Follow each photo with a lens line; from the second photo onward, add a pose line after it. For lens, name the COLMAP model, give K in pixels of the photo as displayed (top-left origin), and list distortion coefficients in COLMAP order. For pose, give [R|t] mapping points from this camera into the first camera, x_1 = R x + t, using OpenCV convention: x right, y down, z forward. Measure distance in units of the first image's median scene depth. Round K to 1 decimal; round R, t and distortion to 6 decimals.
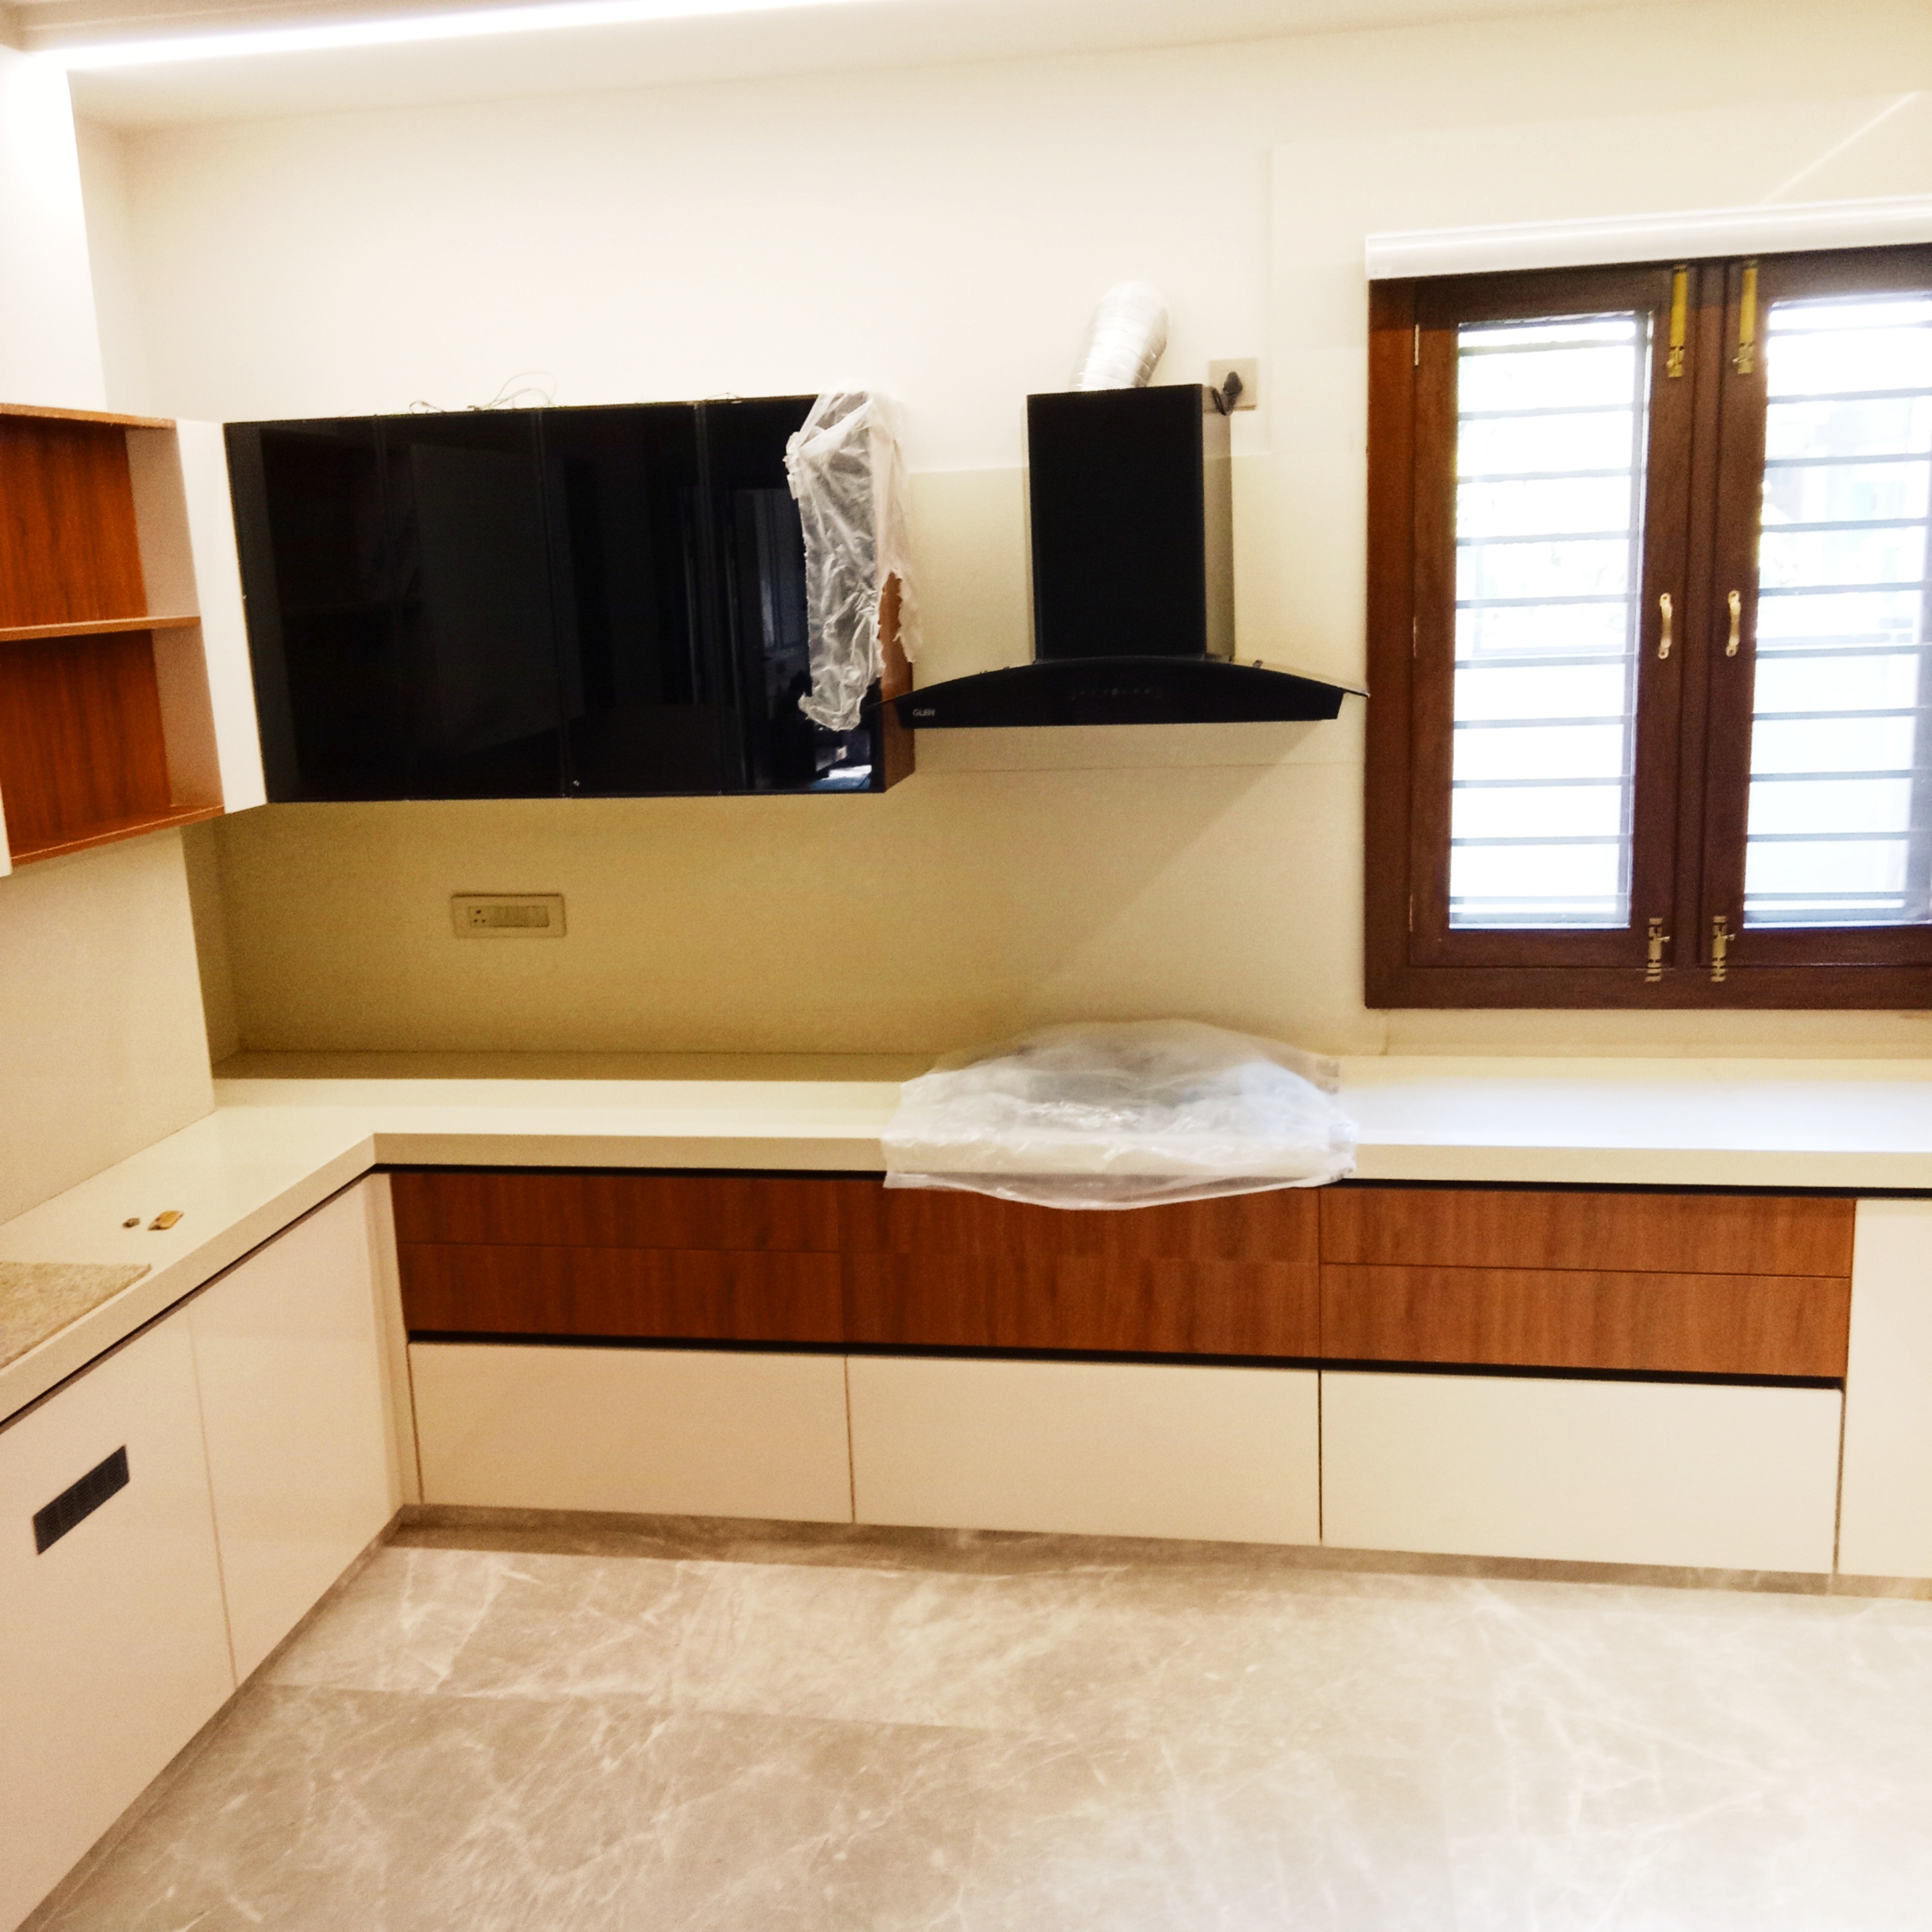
lens RADIAL K [[1909.6, 0, 963.4], [0, 1909.6, 918.6], [0, 0, 1]] dist [0.083739, -0.171103]
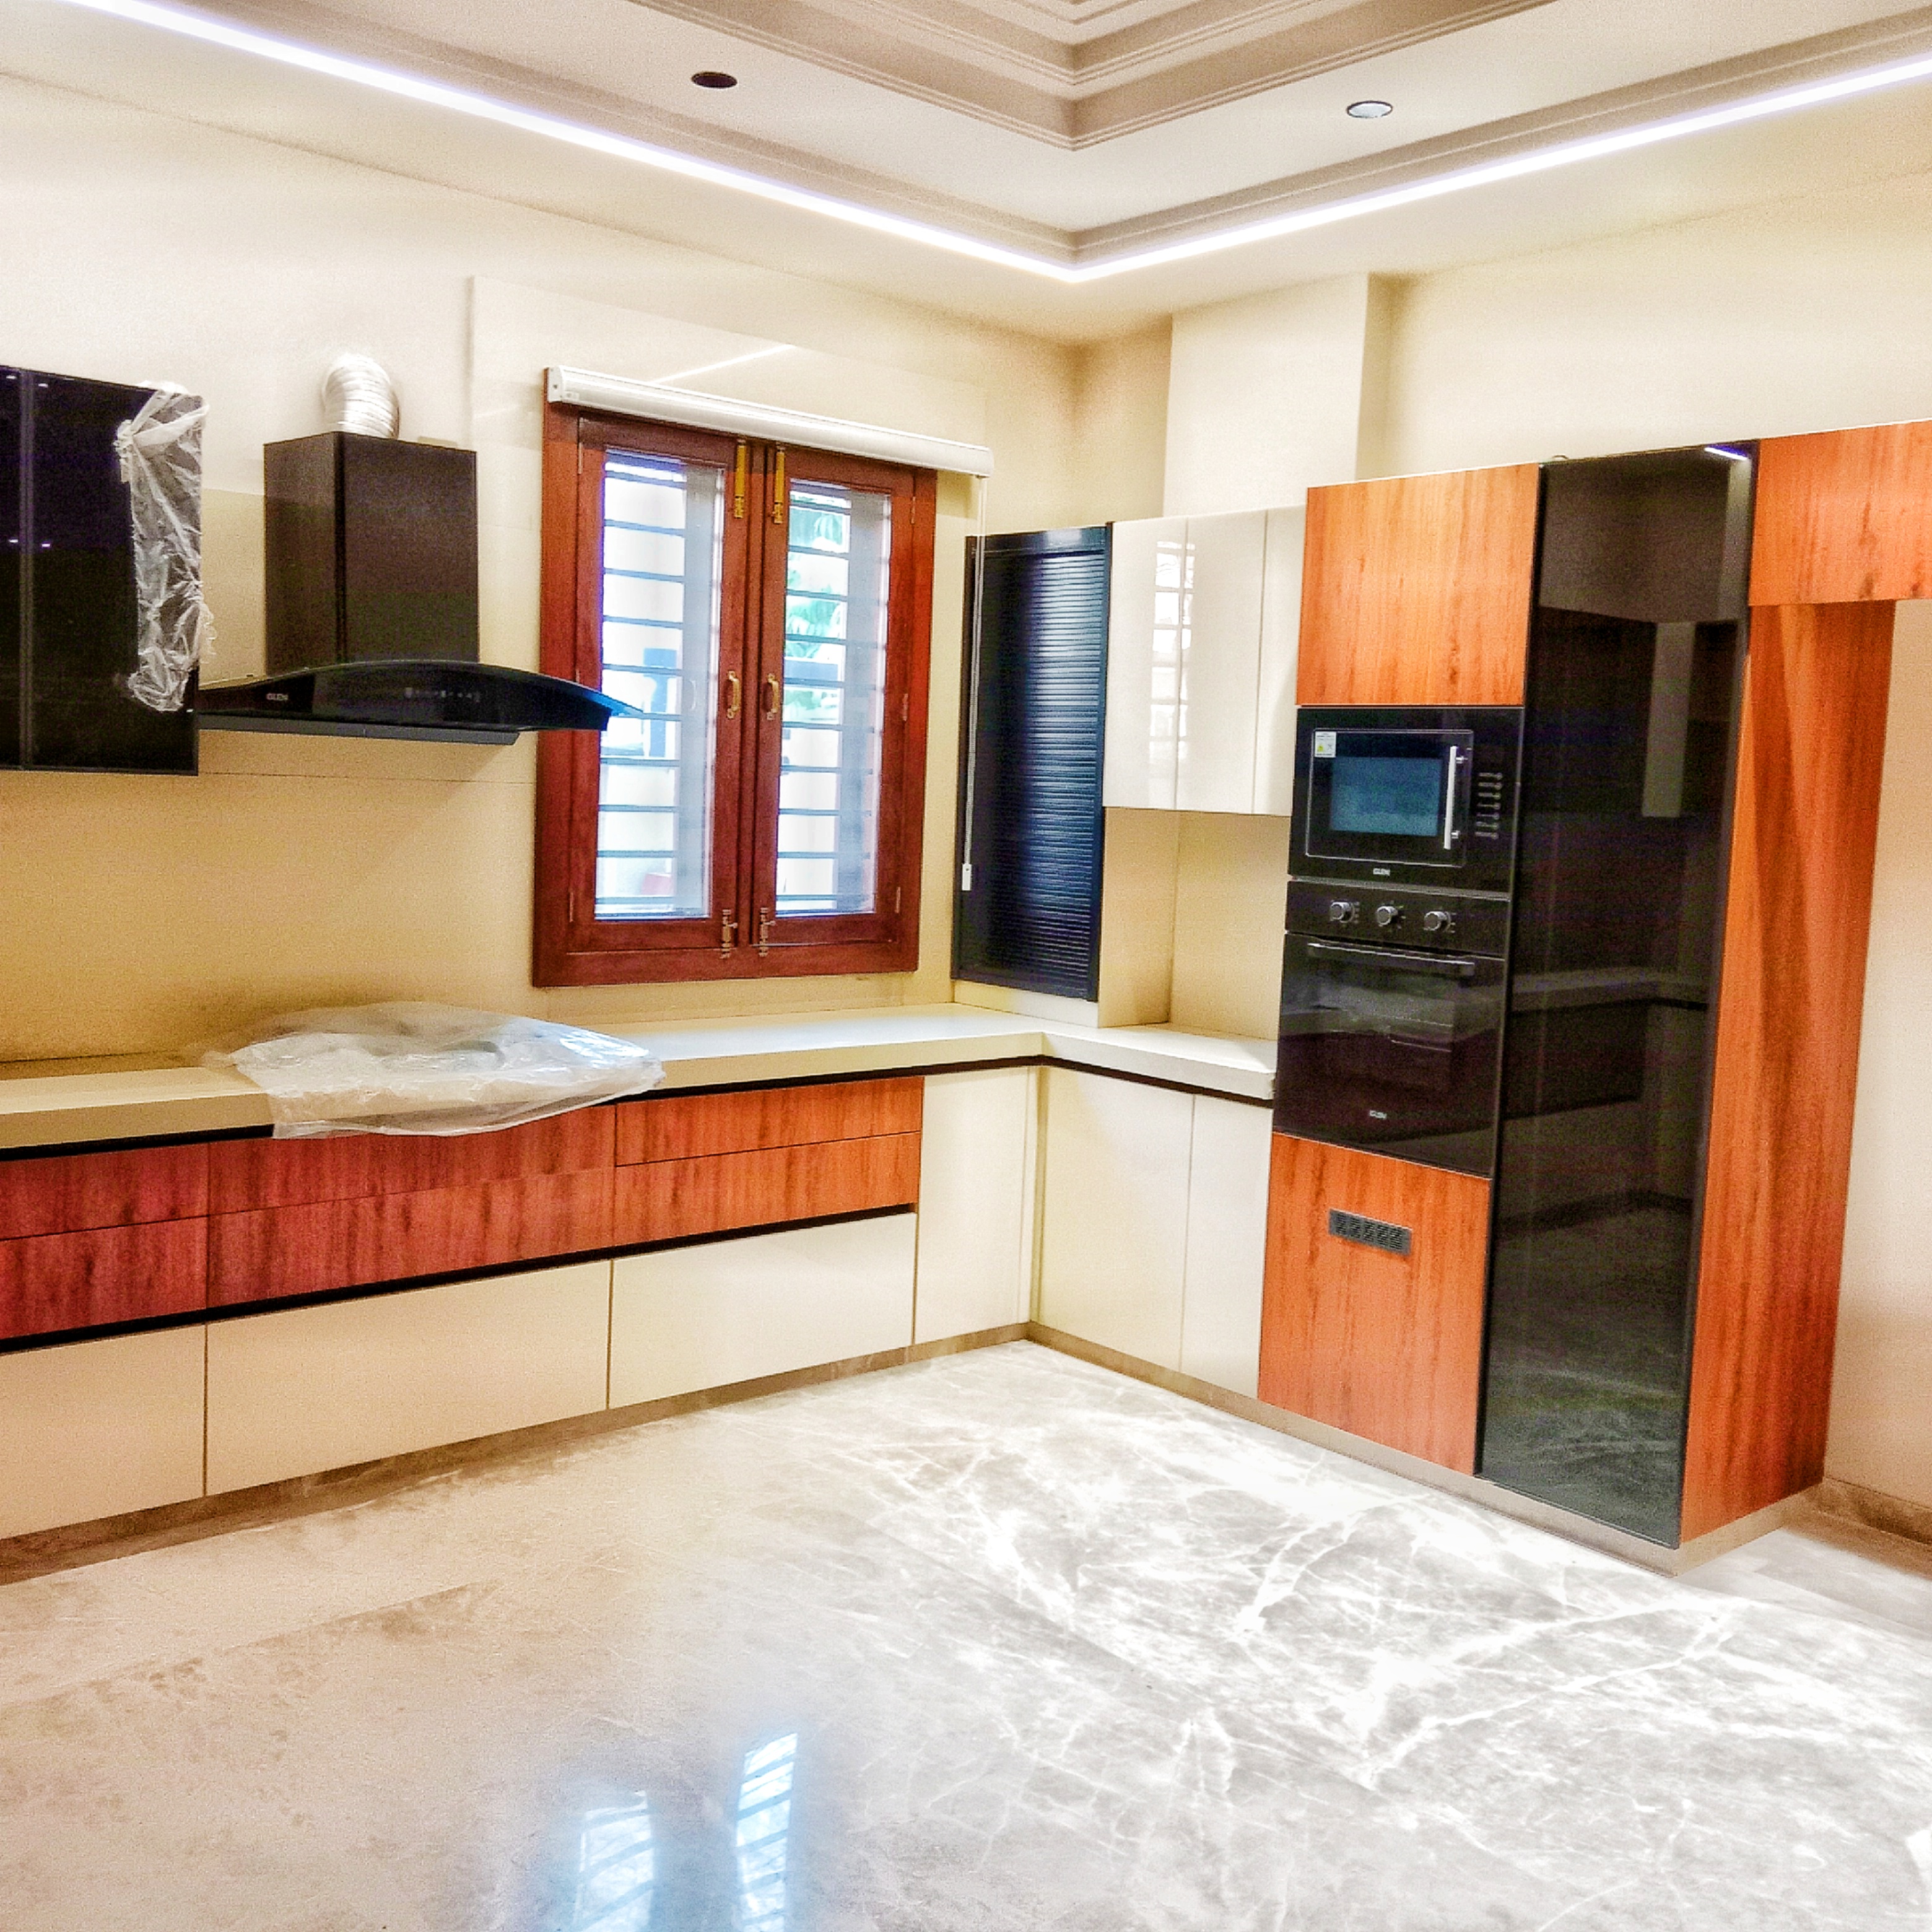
lens RADIAL K [[1909.6, 0, 963.4], [0, 1909.6, 918.6], [0, 0, 1]] dist [0.083739, -0.171103]
pose [[0.629321, 0.008364, 0.777100, -0.609322], [0.080785, 0.993821, -0.076119, 0.127896], [-0.772935, 0.110682, 0.624757, 0.036743]]
